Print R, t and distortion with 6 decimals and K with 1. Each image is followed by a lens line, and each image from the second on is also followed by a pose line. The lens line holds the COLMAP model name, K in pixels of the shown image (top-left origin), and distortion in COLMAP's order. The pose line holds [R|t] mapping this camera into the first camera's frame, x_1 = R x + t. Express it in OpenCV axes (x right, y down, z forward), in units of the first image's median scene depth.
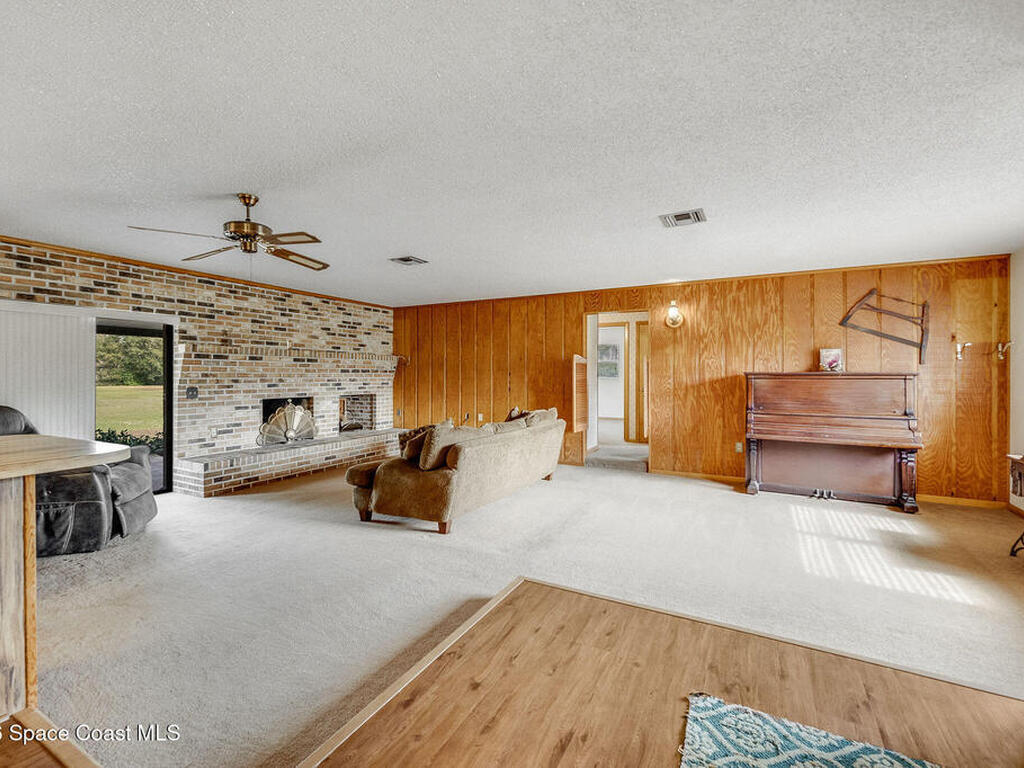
lens RADIAL K [[453.9, 0, 511.1], [0, 453.9, 375.9], [0, 0, 1]] dist [0.000472, 0.000080]
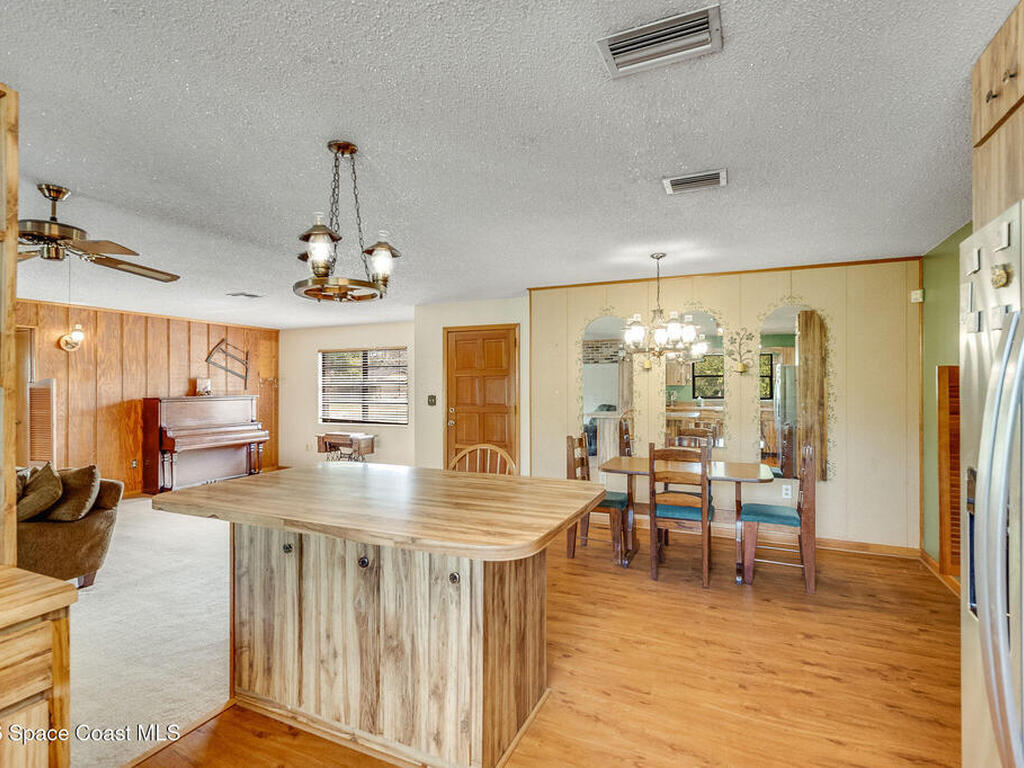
lens RADIAL K [[511.2, 0, 512.0], [0, 511.2, 384.0], [0, 0, 1]] dist [-0.000441, -0.000428]
pose [[-0.060972, 0.003013, 0.998135, -0.805144], [0.008754, 0.999959, -0.002484, -0.028474], [-0.998101, 0.008586, -0.060996, 0.148144]]
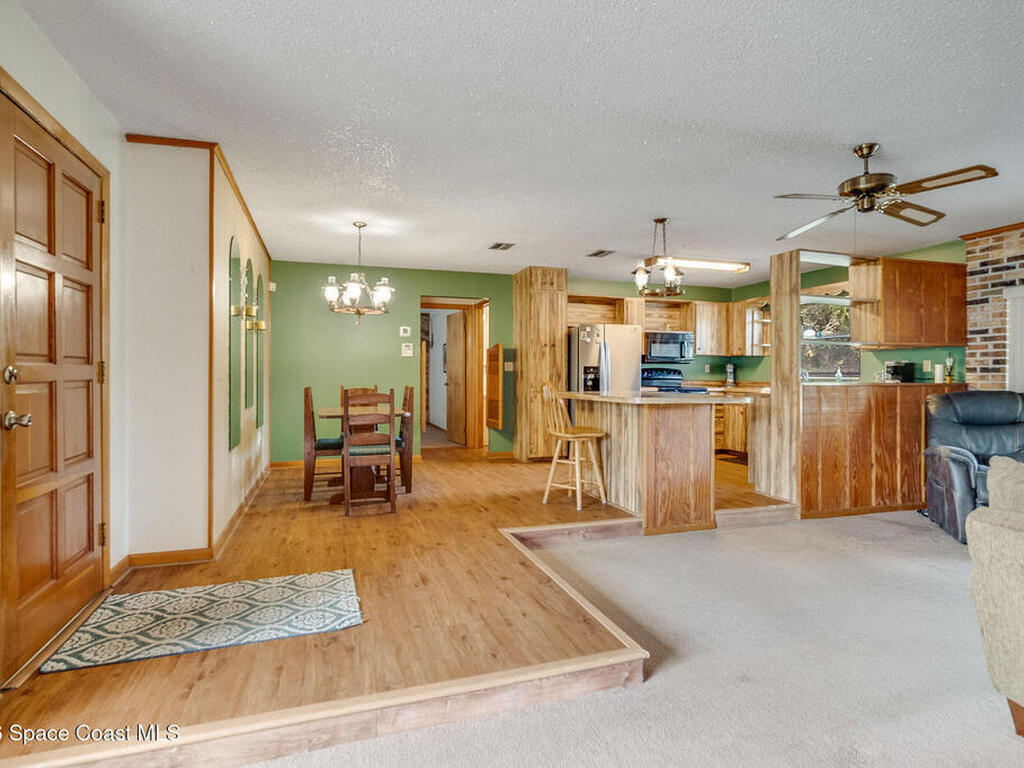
lens RADIAL K [[555.5, 0, 512.0], [0, 555.5, 384.0], [0, 0, 1]] dist [-0.001587, -0.000309]
pose [[-0.686938, 0.009143, -0.726658, 0.345694], [-0.004934, 0.999839, 0.017244, 0.021902], [0.726699, 0.015431, -0.686783, 0.669530]]
